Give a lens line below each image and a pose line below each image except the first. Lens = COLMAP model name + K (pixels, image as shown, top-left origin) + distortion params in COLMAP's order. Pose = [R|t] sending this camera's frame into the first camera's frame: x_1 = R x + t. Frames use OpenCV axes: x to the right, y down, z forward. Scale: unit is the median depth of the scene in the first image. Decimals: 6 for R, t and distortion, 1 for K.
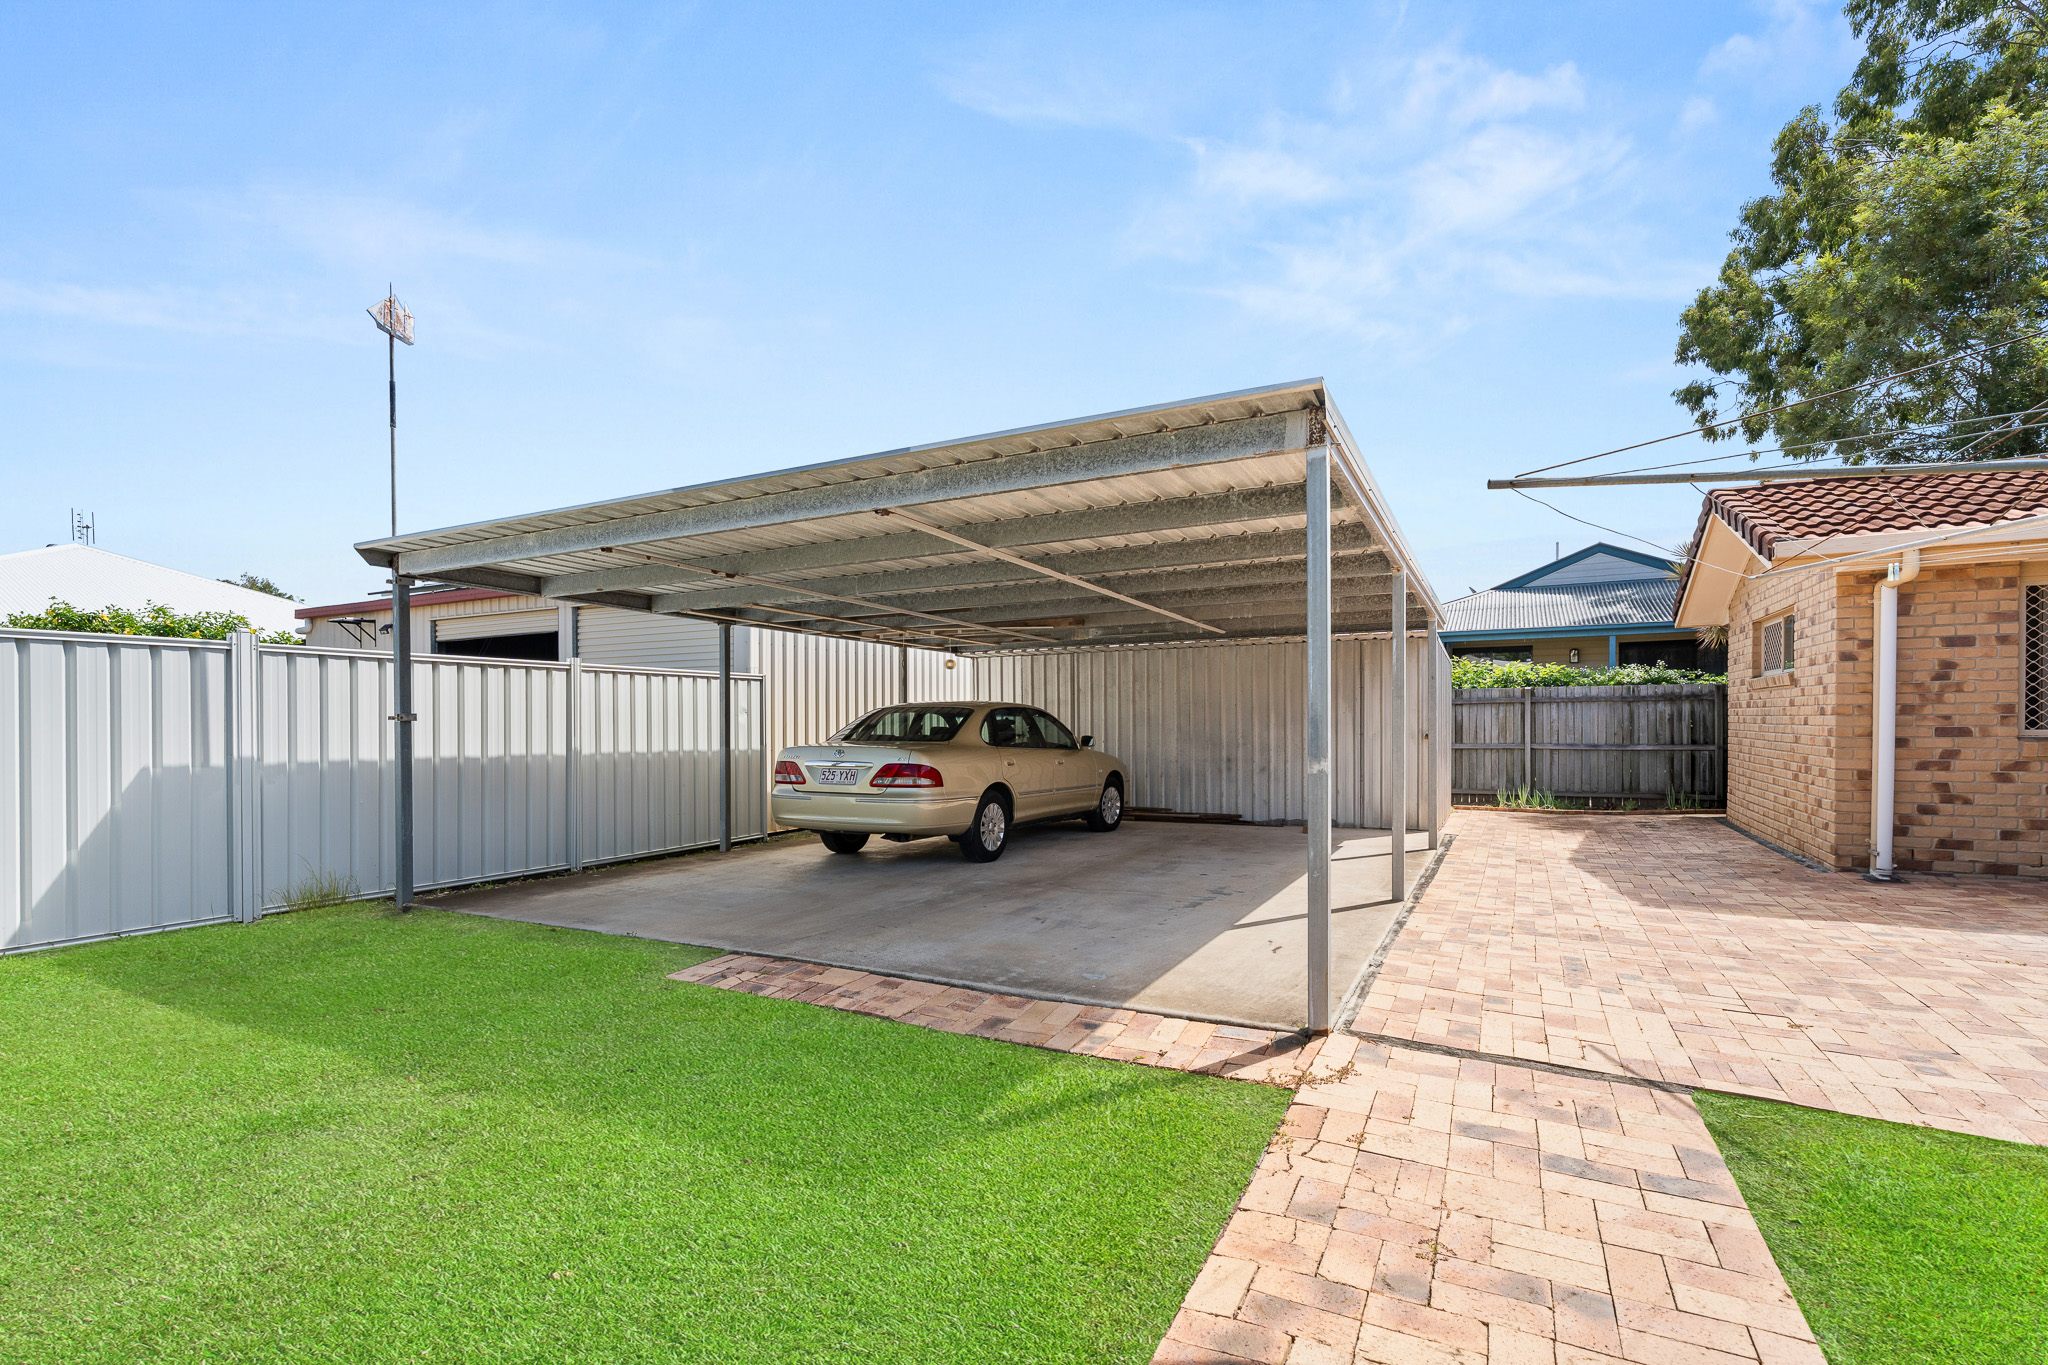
lens RADIAL K [[934.5, 0, 1007.9], [0, 934.5, 734.6], [0, 0, 1]] dist [0.001502, 0.000530]
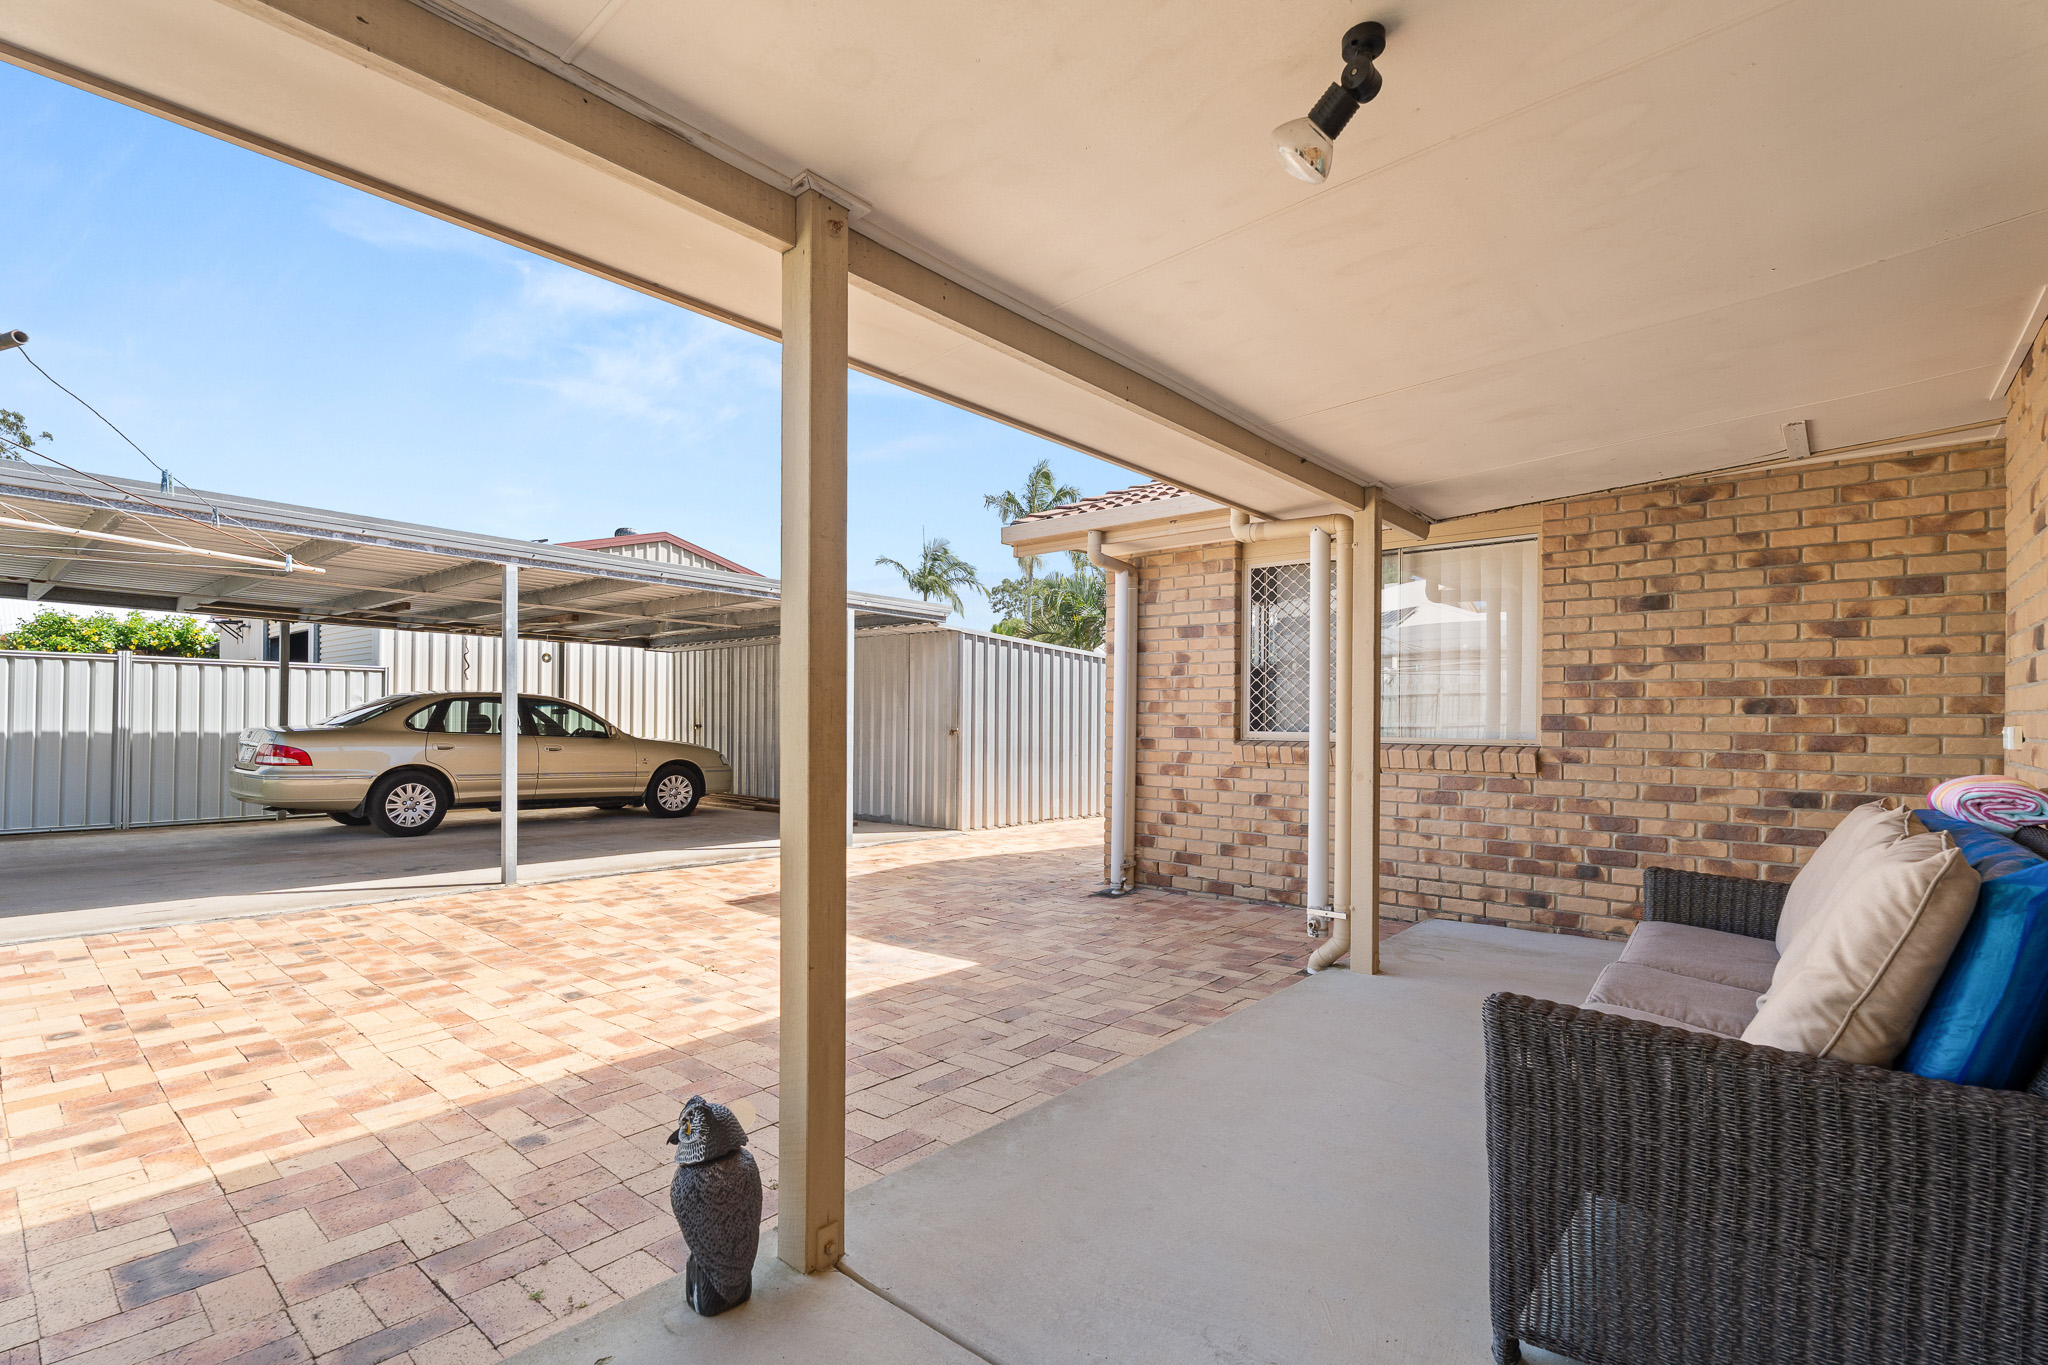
lens RADIAL K [[934.5, 0, 1024.0], [0, 934.5, 717.1], [0, 0, 1]] dist [0.001502, 0.000530]
pose [[0.975652, 0.013764, -0.218894, 1.018990], [-0.017380, 0.999742, -0.014603, -0.001953], [0.218636, 0.018052, 0.975639, 0.090077]]
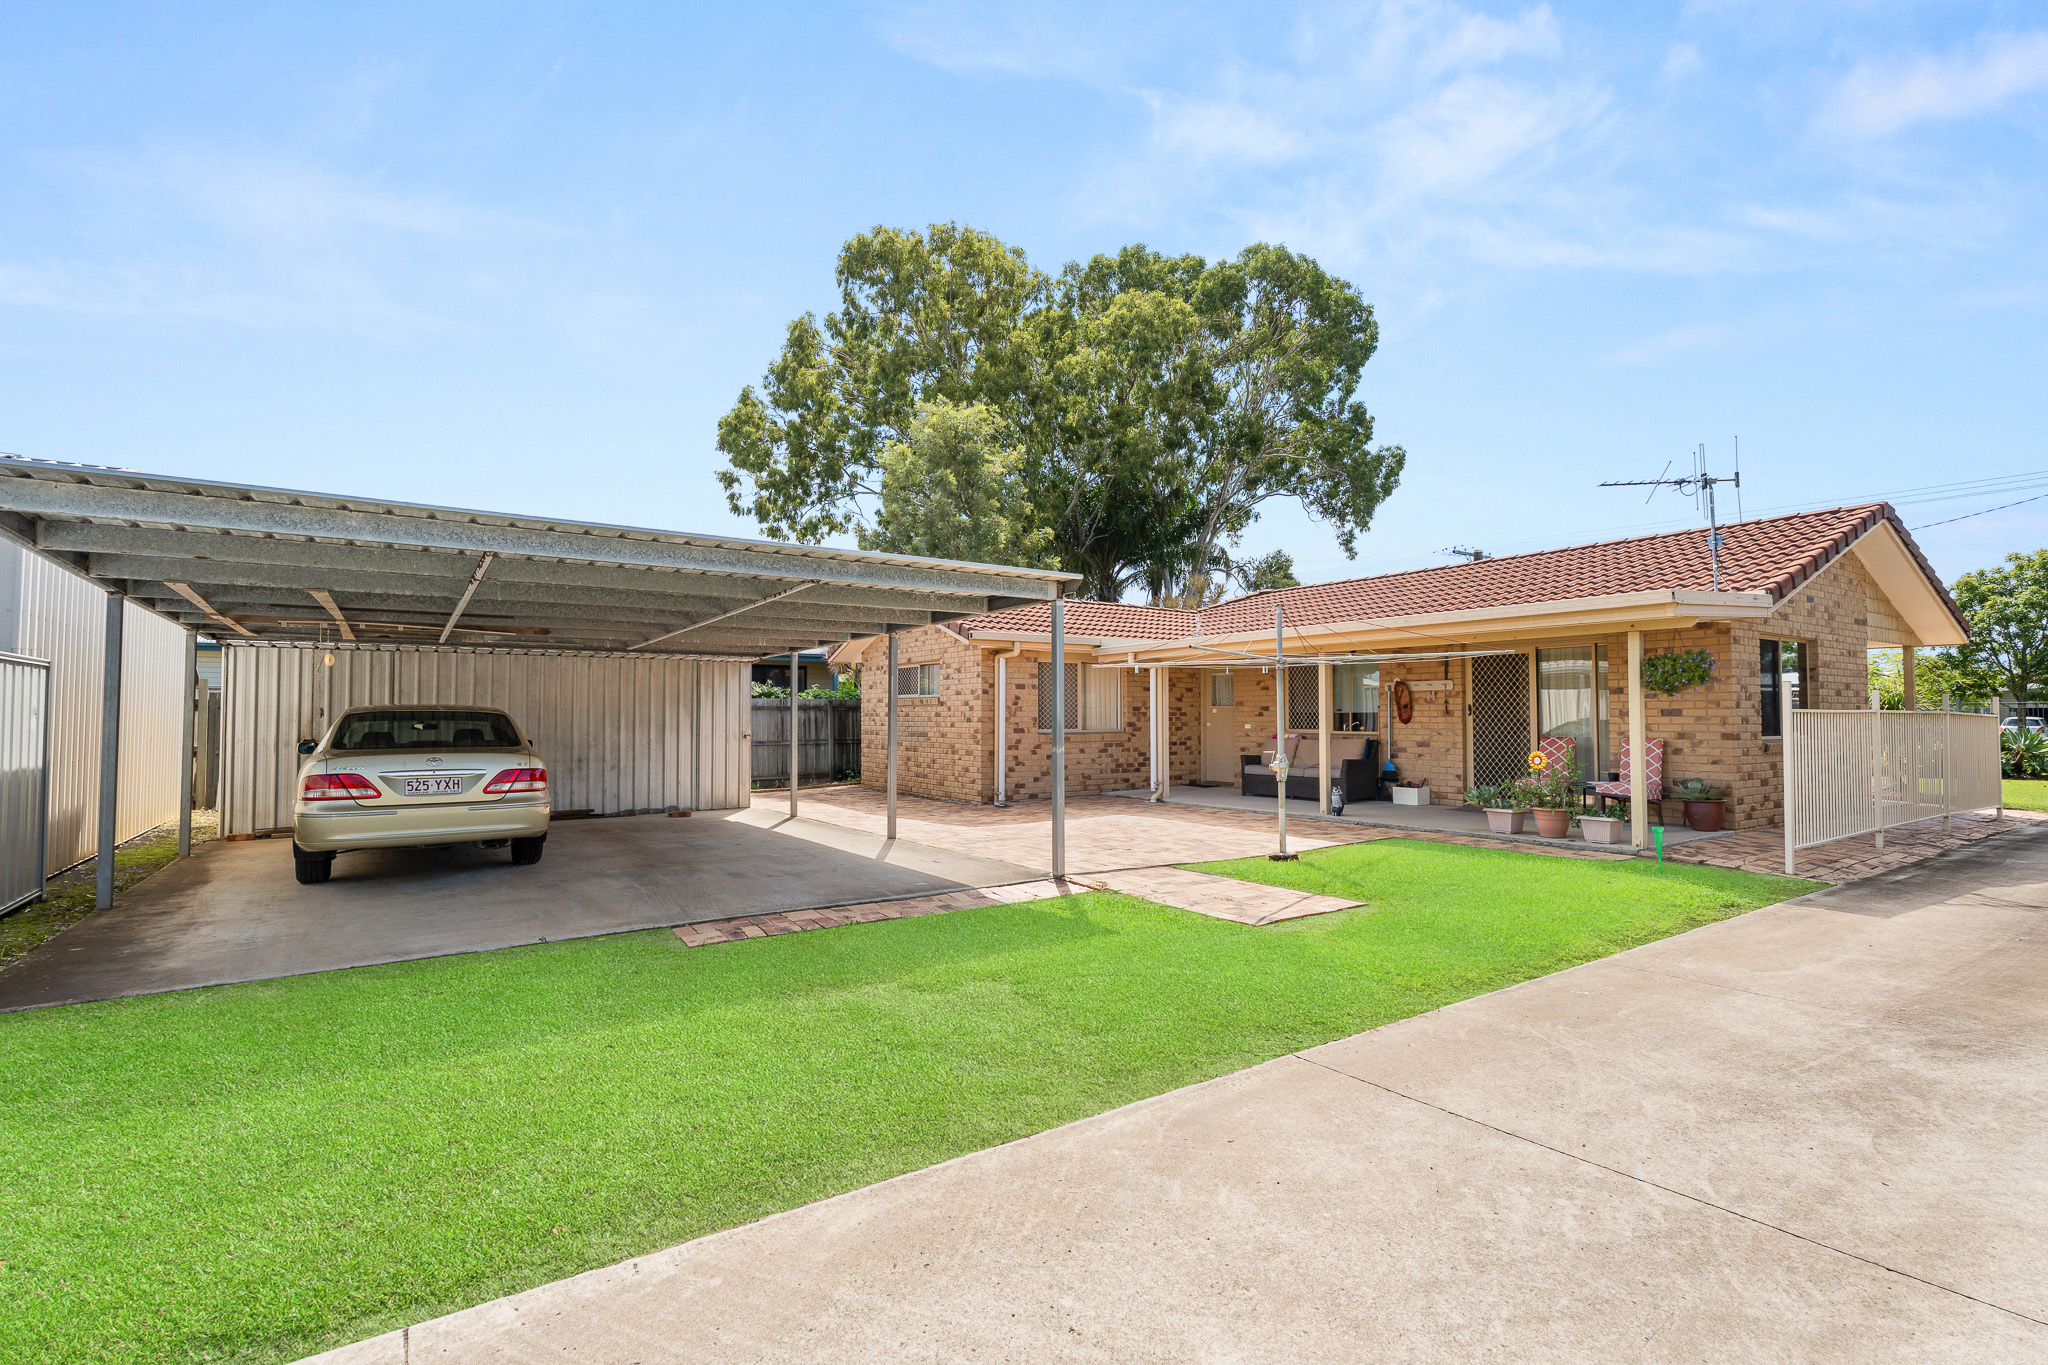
lens RADIAL K [[934.5, 0, 1020.1], [0, 934.5, 688.1], [0, 0, 1]] dist [0.001502, 0.000530]
pose [[0.477871, 0.032767, 0.877819, -0.758703], [0.010908, 0.999006, -0.043229, -0.007291], [-0.878362, 0.030233, 0.477039, 0.021450]]
